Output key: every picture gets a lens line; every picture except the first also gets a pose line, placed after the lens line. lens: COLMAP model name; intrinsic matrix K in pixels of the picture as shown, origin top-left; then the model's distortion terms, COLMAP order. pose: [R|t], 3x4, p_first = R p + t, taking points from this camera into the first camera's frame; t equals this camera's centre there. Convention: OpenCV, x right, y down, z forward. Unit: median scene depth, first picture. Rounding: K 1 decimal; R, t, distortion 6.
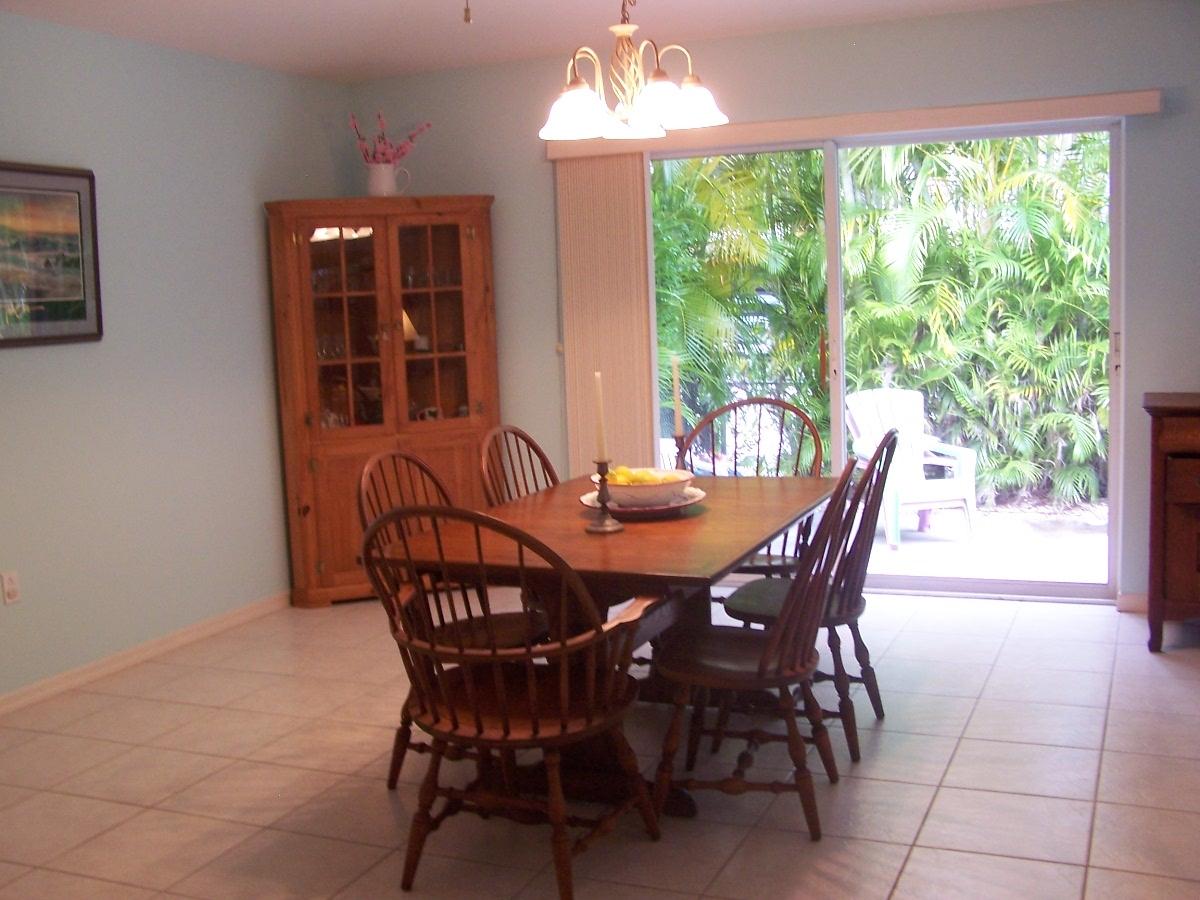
lens RADIAL K [[1351.7, 0, 597.6], [0, 1351.7, 455.1], [0, 0, 1]] dist [-0.084428, 0.000000]
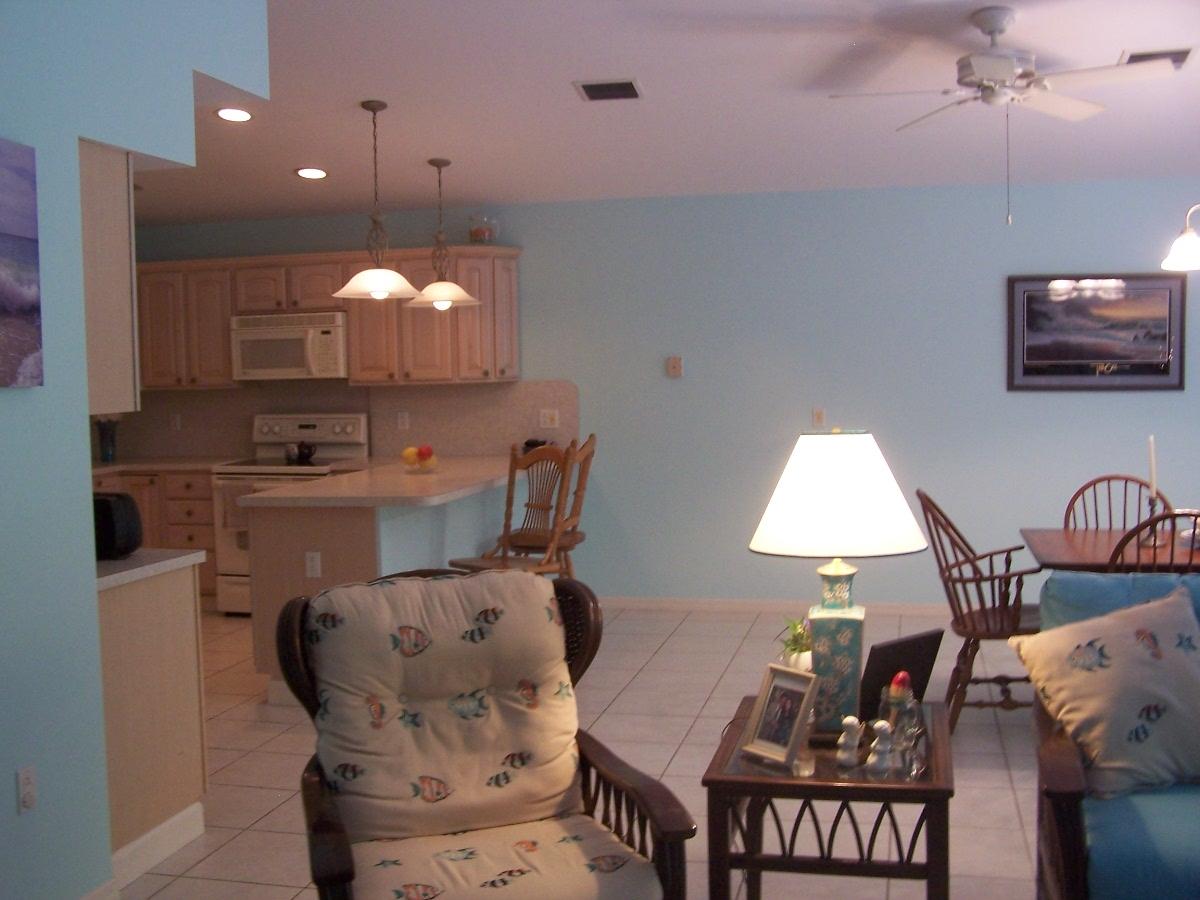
lens RADIAL K [[1351.7, 0, 565.6], [0, 1351.7, 407.0], [0, 0, 1]] dist [-0.084428, 0.000000]
pose [[0.160821, 0.074428, -0.984173, 0.785393], [-0.107768, 0.992515, 0.057449, -0.065739], [0.981082, 0.096823, 0.167638, 0.088306]]
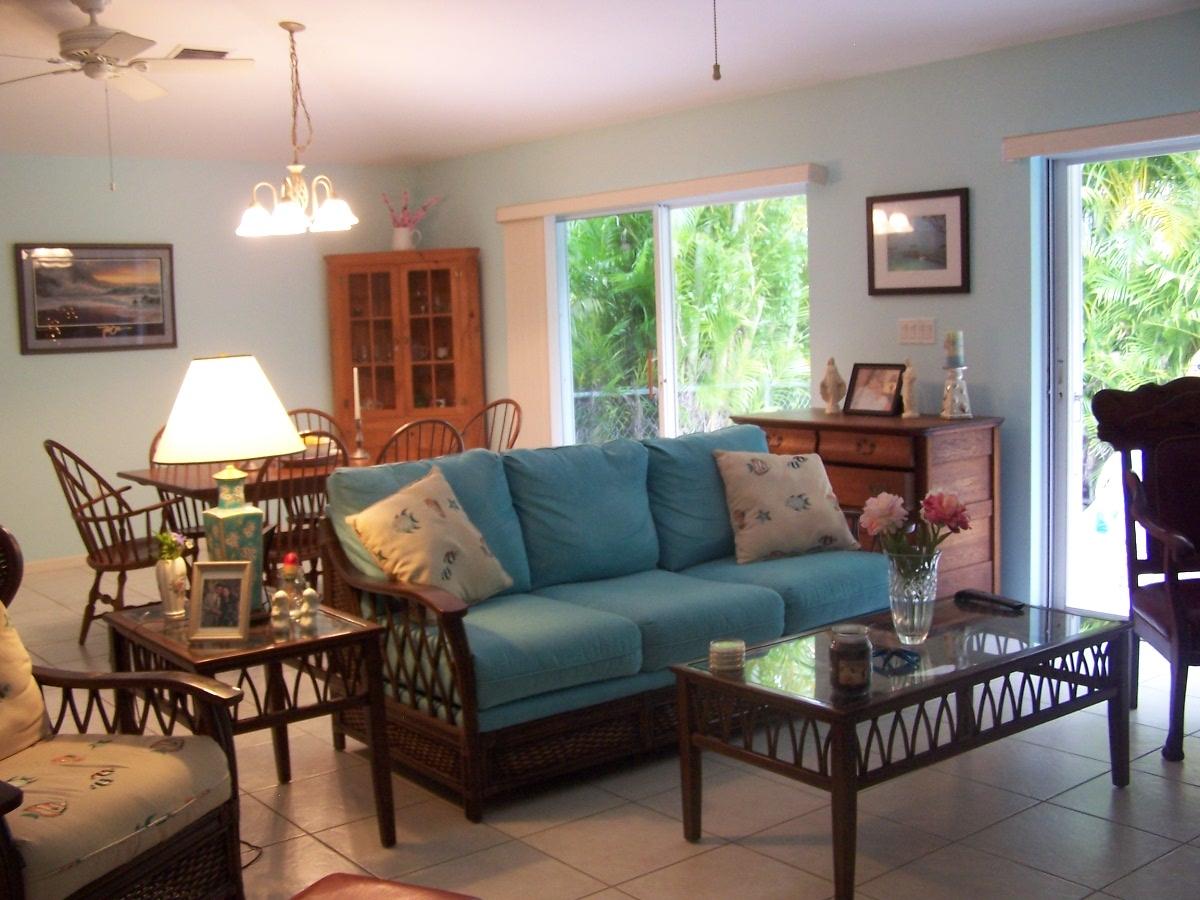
lens RADIAL K [[1351.7, 0, 558.7], [0, 1351.7, 454.5], [0, 0, 1]] dist [-0.084428, 0.000000]
pose [[0.868384, 0.062998, -0.491875, 0.713987], [-0.061394, 0.997925, 0.019422, -0.013669], [0.492078, 0.013333, 0.870449, -0.165436]]
